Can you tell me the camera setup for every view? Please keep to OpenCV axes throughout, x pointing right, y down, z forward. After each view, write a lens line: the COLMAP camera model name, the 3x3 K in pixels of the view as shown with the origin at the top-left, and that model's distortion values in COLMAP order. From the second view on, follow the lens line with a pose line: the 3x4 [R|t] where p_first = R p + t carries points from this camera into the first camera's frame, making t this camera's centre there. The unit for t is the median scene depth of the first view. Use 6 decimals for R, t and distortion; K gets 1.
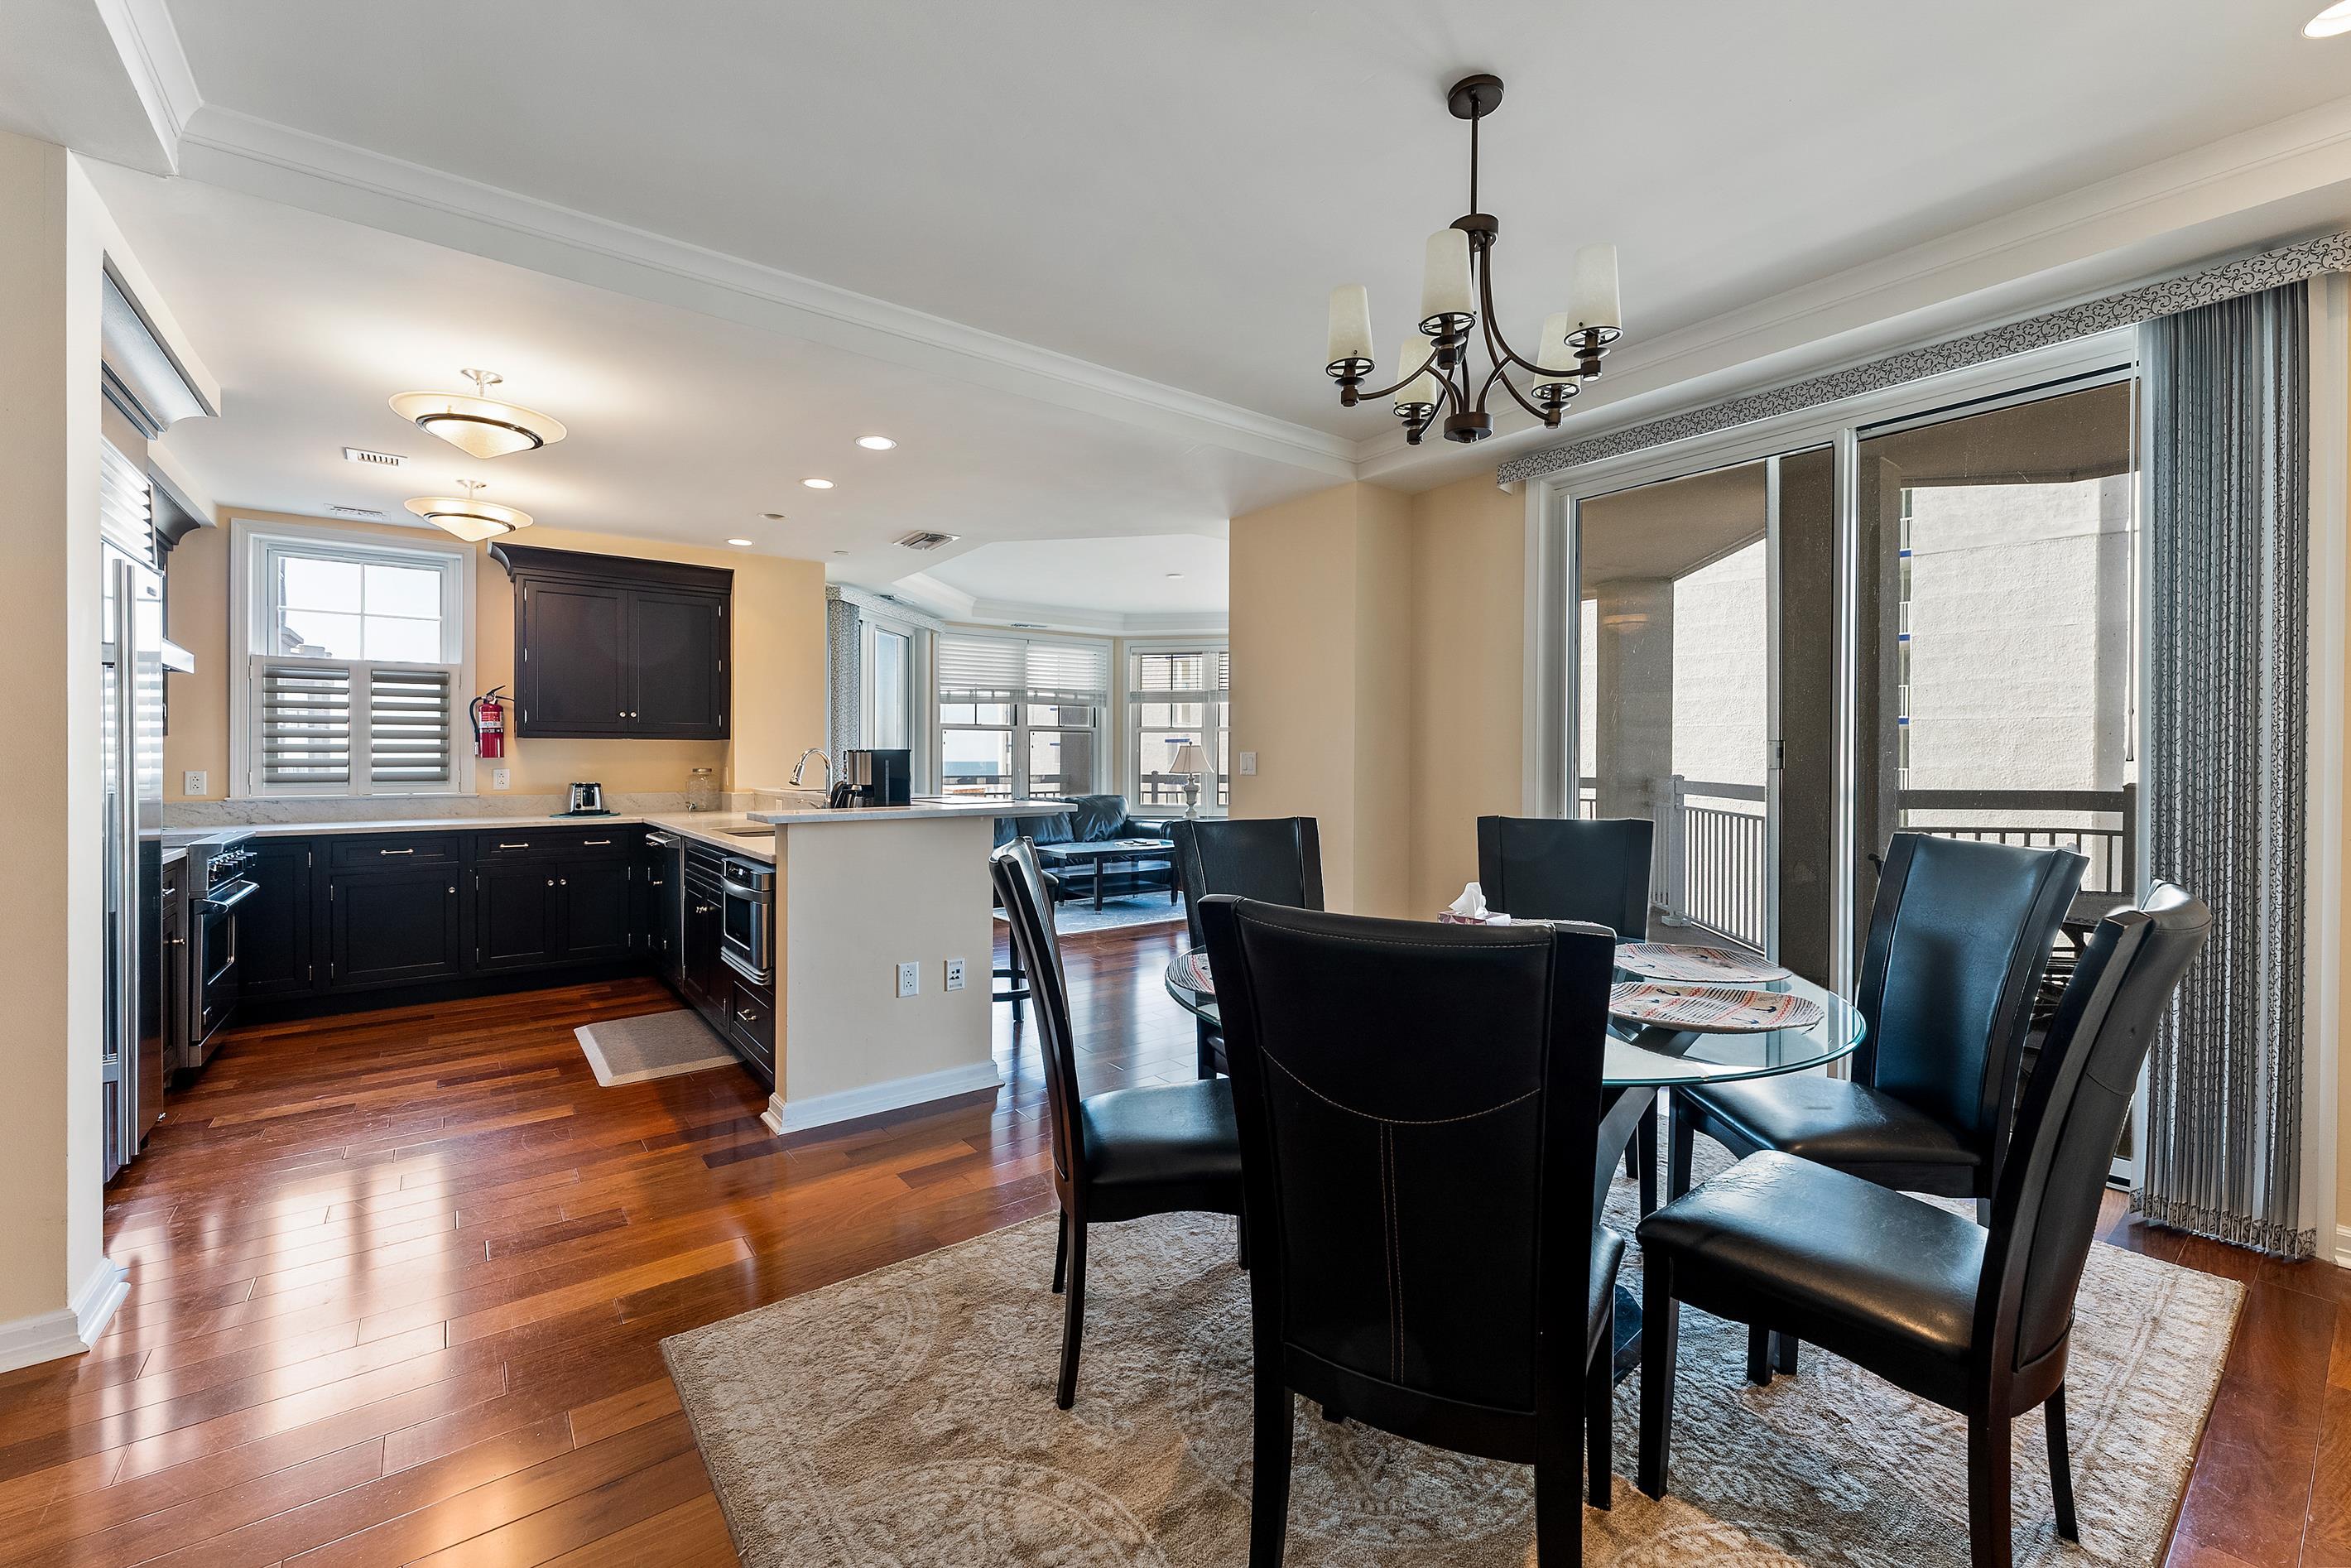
lens RADIAL K [[950.8, 0, 1192.0], [0, 950.8, 760.2], [0, 0, 1]] dist [0.001025, 0.000116]
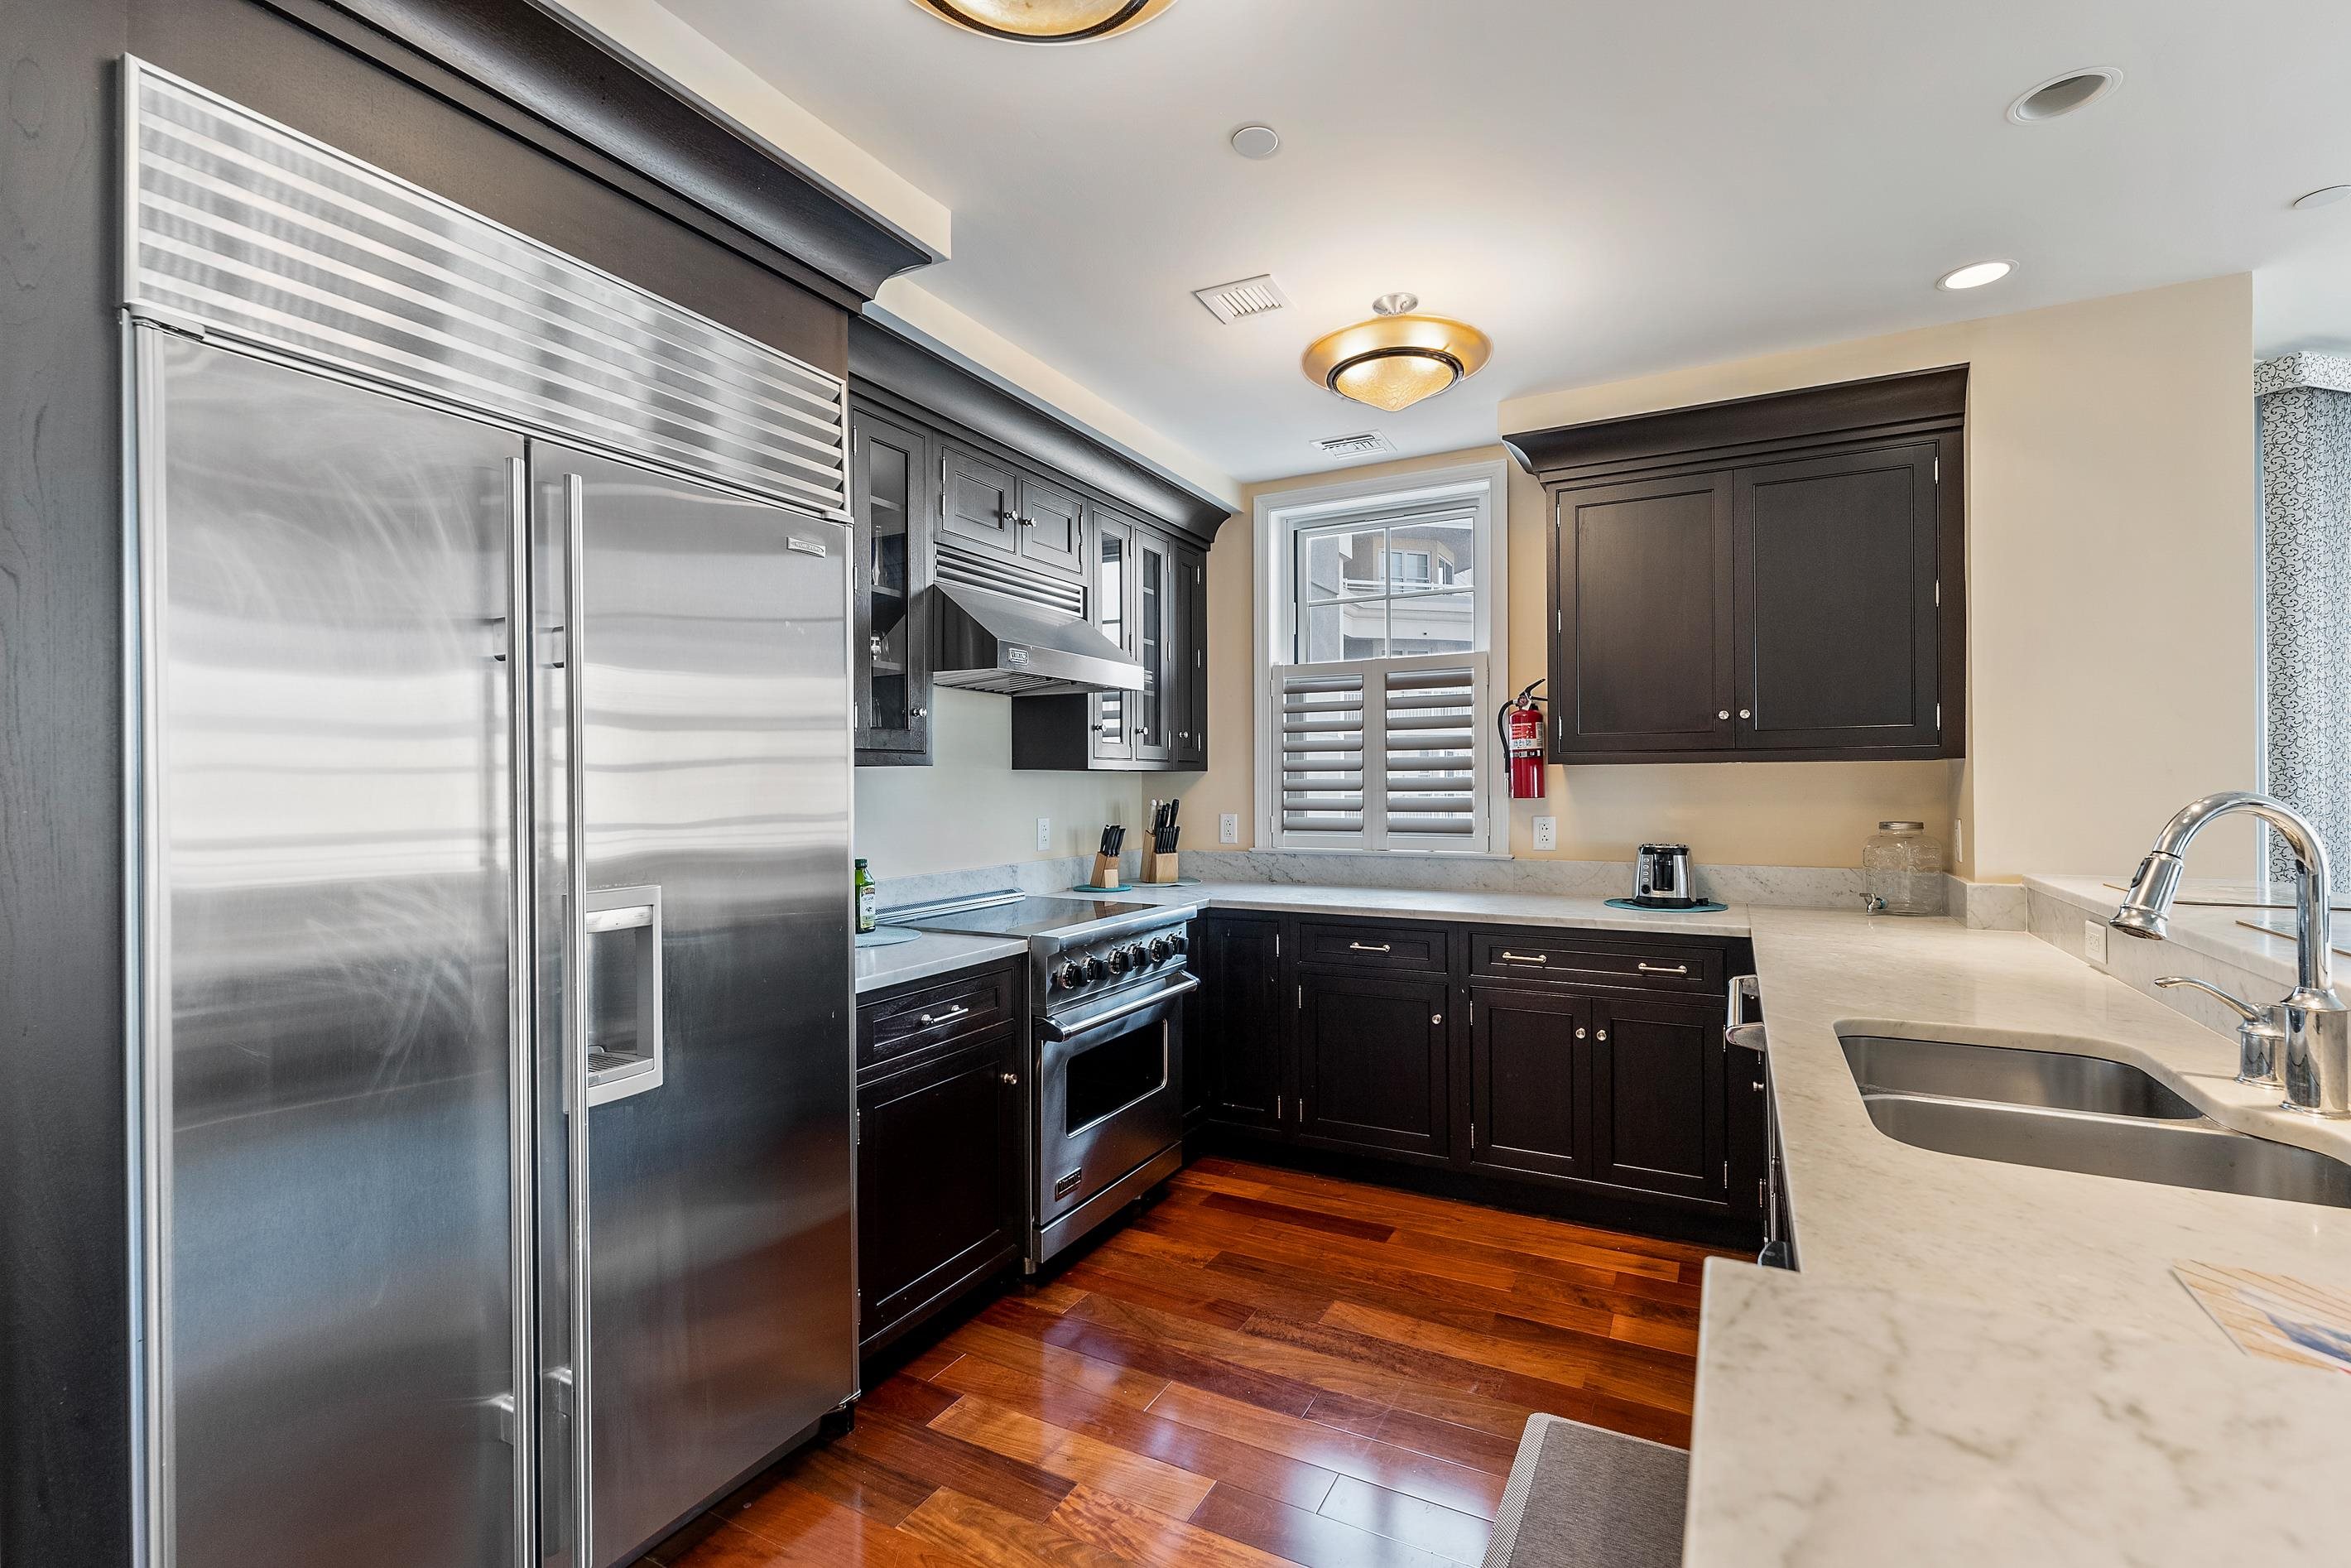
lens RADIAL K [[1041.7, 0, 1175.5], [0, 1041.7, 784.0], [0, 0, 1]] dist [0.000439, -0.000024]
pose [[0.404812, -0.002385, -0.914397, -0.214313], [0.005876, 0.999983, -0.000007, -0.013151], [0.914381, -0.005370, 0.404819, 0.523835]]
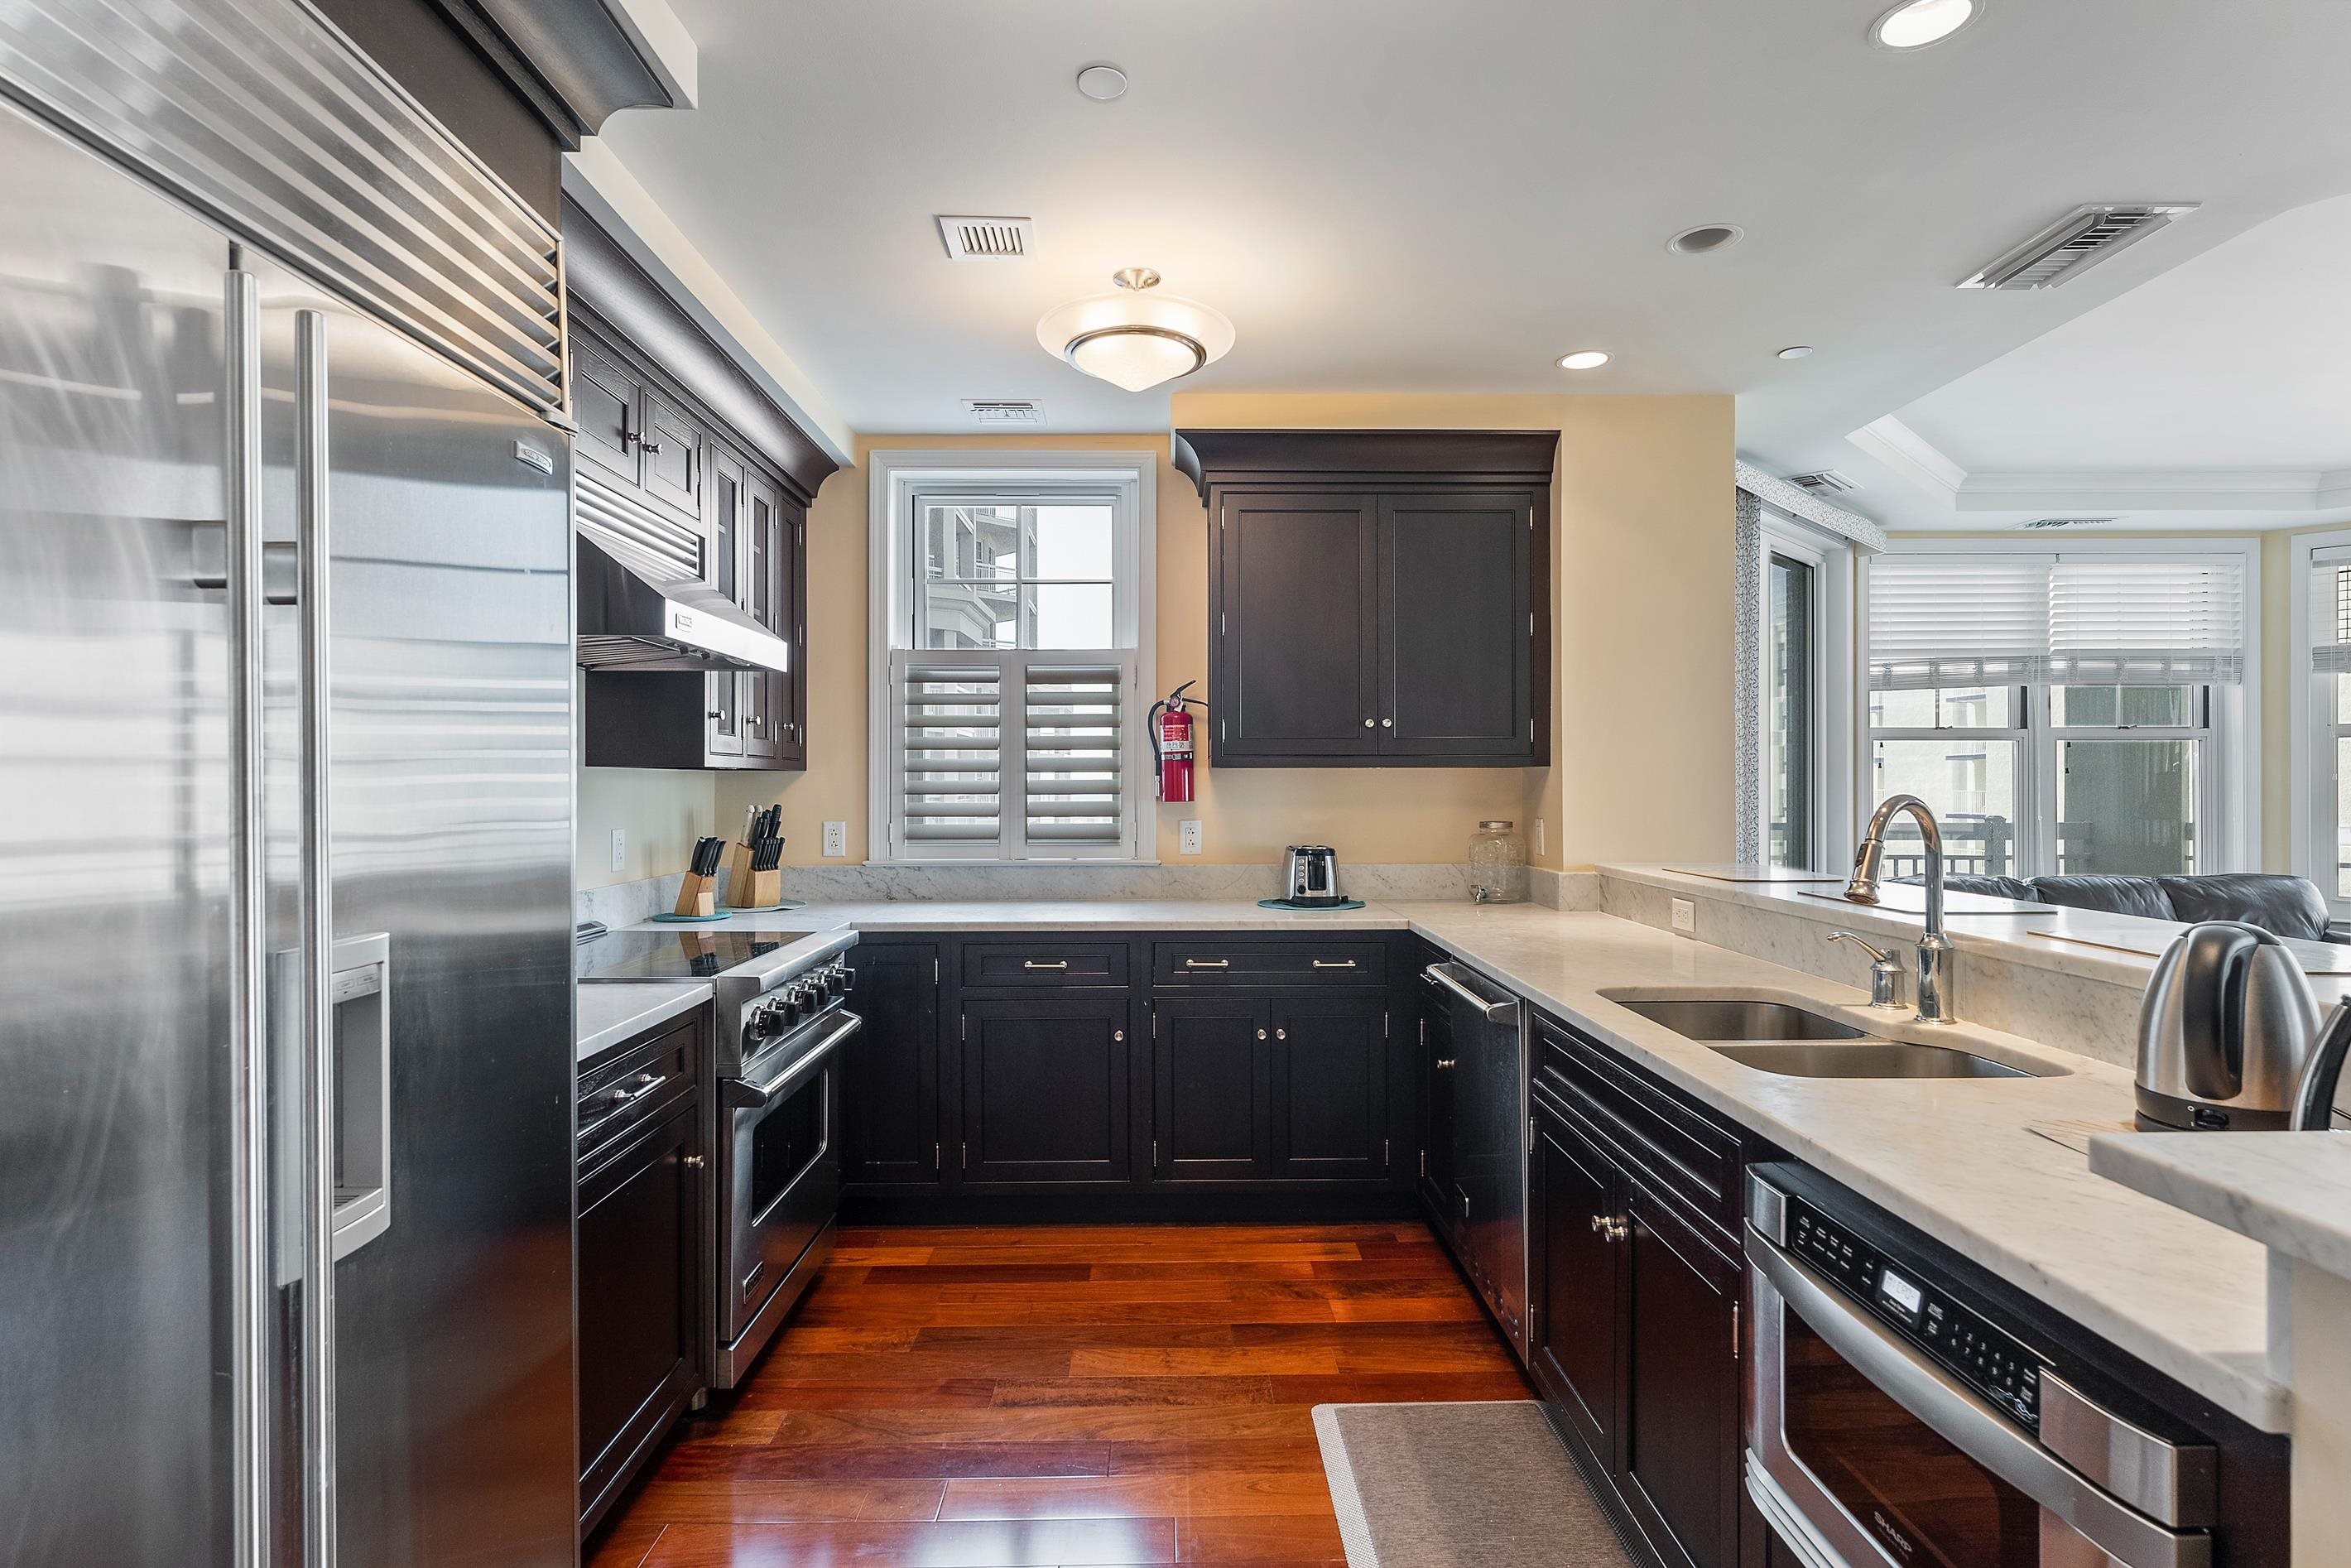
lens RADIAL K [[1176.9, 0, 1184.6], [0, 1176.9, 784.4], [0, 0, 1]] dist [0.001435, 0.000083]
pose [[0.799099, -0.001376, -0.601198, -0.288881], [0.001579, 0.999999, -0.000190, -0.013462], [0.601198, -0.000797, 0.799100, 0.413155]]
